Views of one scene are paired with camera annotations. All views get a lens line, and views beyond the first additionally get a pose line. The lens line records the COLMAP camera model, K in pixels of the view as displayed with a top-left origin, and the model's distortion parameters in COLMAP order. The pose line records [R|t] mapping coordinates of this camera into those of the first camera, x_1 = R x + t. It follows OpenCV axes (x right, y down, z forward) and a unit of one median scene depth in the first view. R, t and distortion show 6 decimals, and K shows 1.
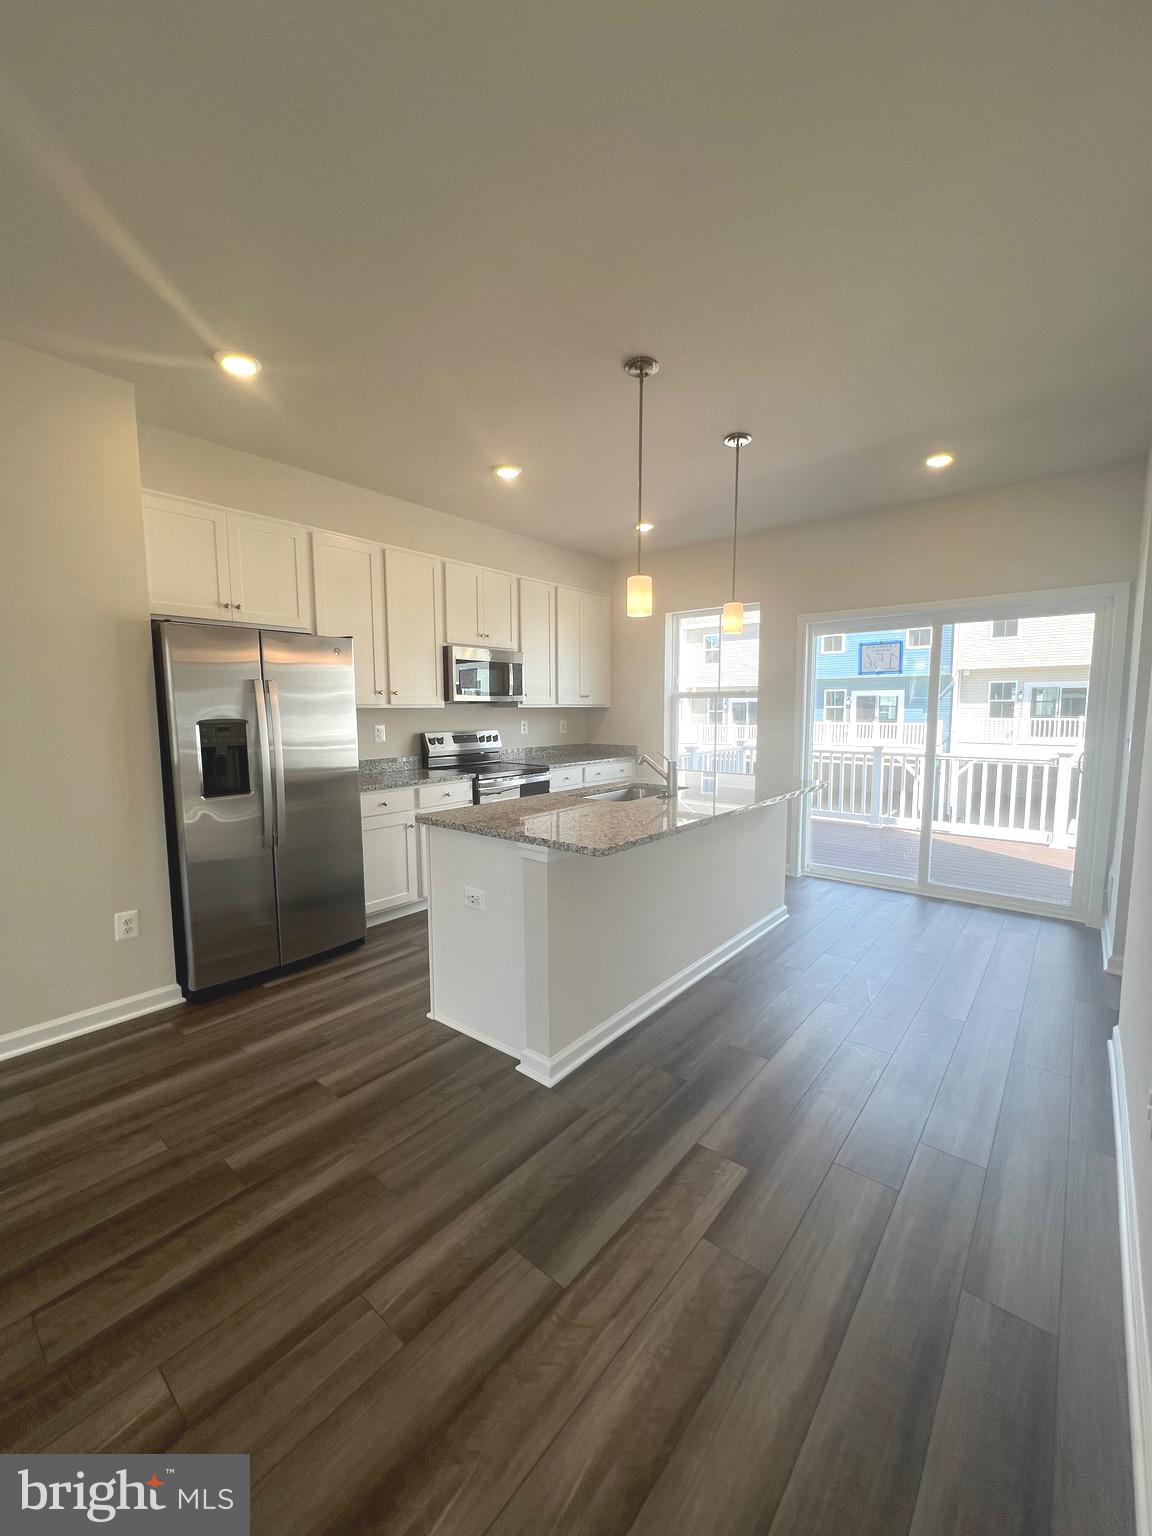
lens RADIAL K [[609.1, 0, 582.1], [0, 609.1, 766.8], [0, 0, 1]] dist [0.000603, 0.000164]
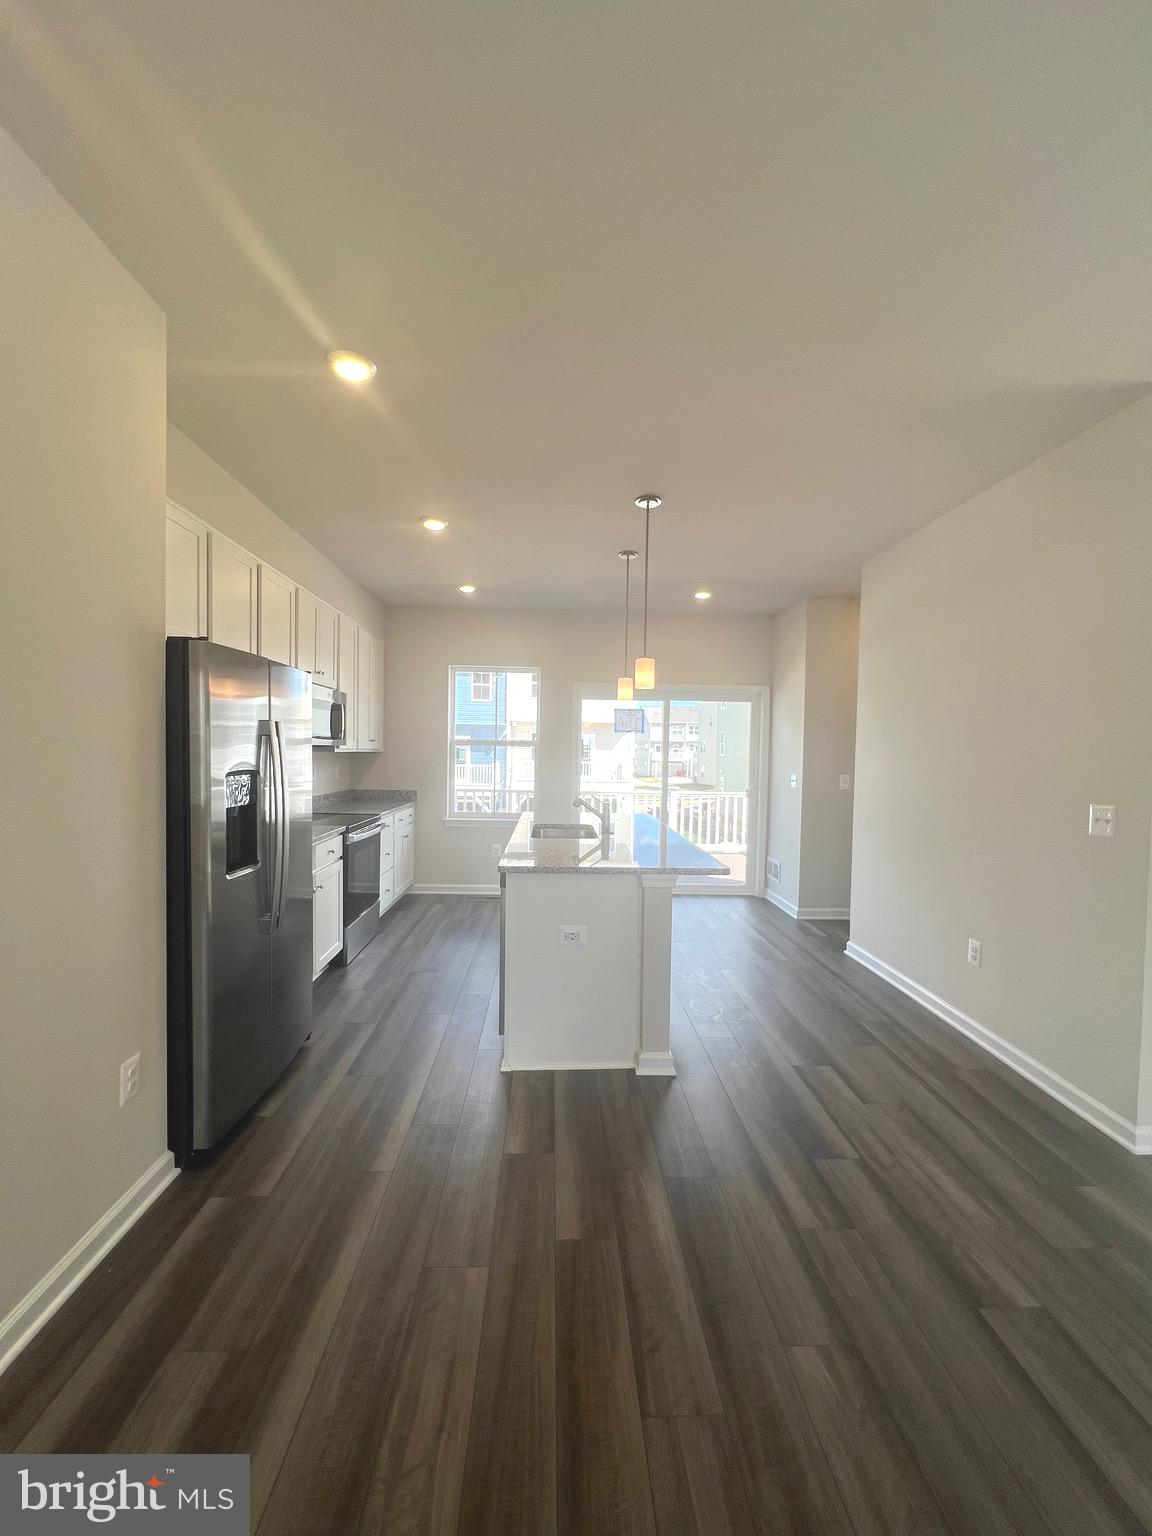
lens RADIAL K [[609.1, 0, 561.5], [0, 609.1, 771.5], [0, 0, 1]] dist [0.000603, 0.000164]
pose [[0.760088, -0.004326, 0.649806, -0.092994], [0.041337, 0.998274, -0.041707, -0.003262], [-0.648504, 0.058561, 0.758955, 0.016513]]
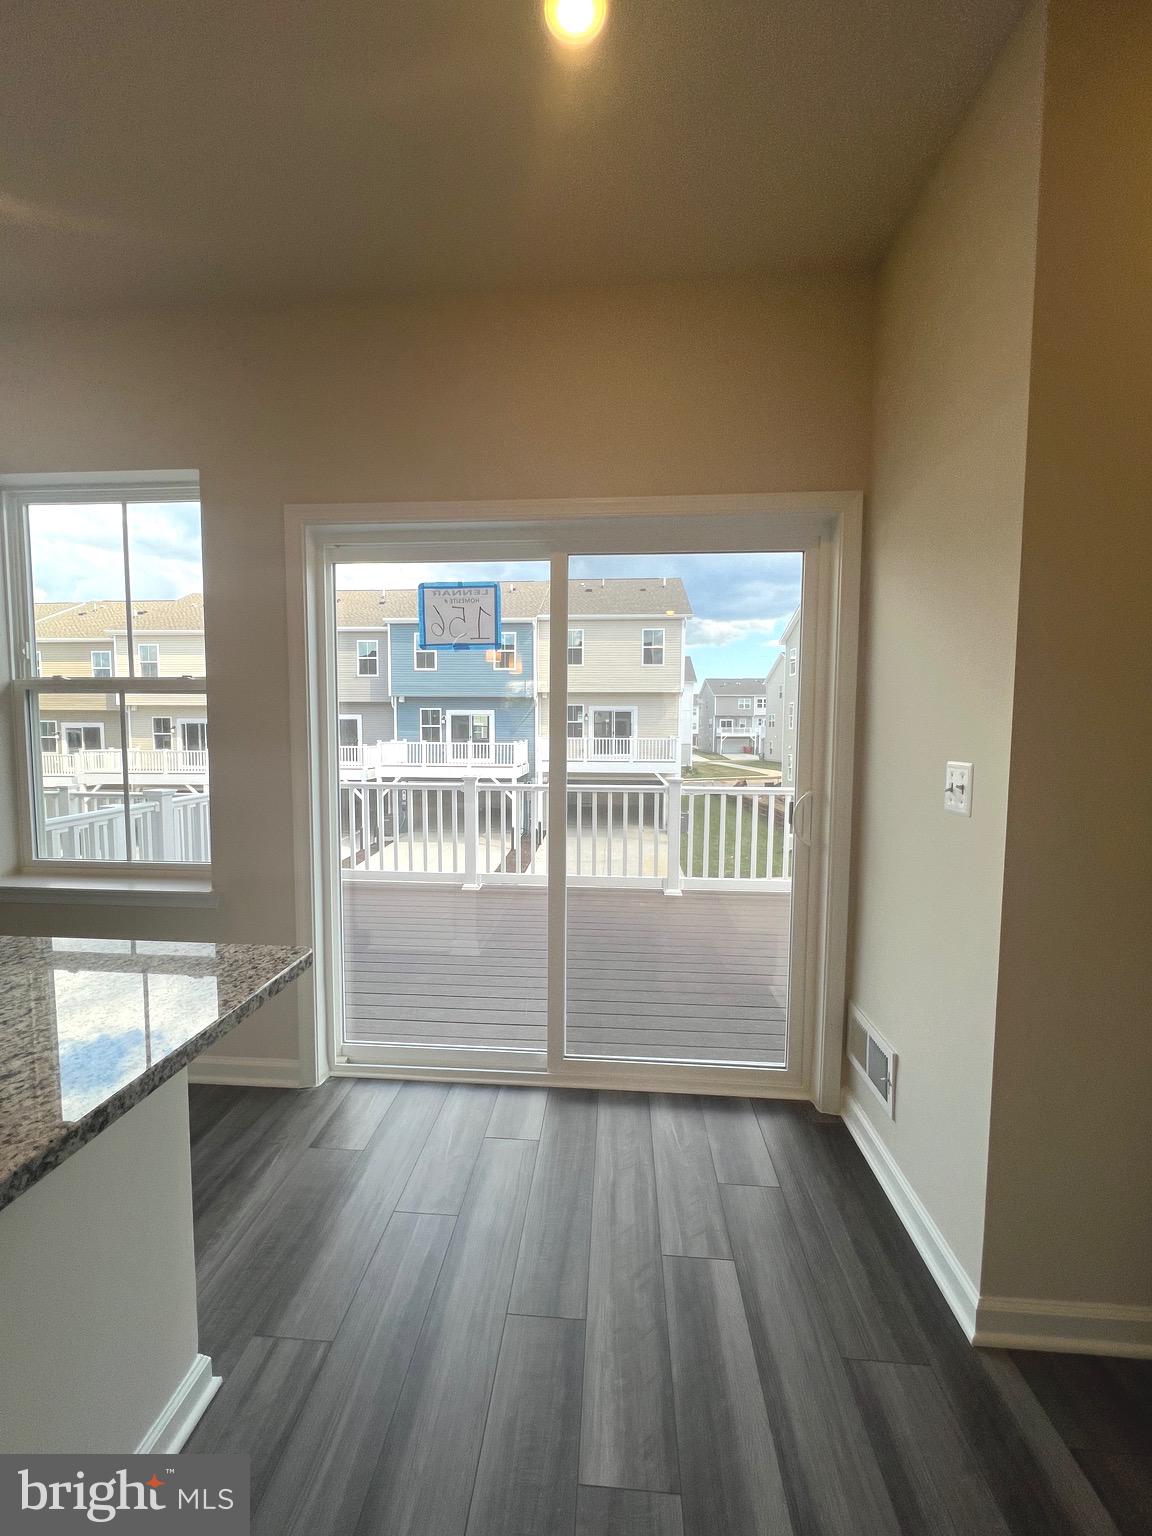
lens RADIAL K [[609.1, 0, 577.7], [0, 609.1, 768.6], [0, 0, 1]] dist [0.000603, 0.000164]
pose [[0.812989, -0.030450, 0.581483, 0.052635], [0.047363, 0.998781, -0.013918, -0.008624], [-0.580350, 0.038856, 0.813440, 0.104272]]
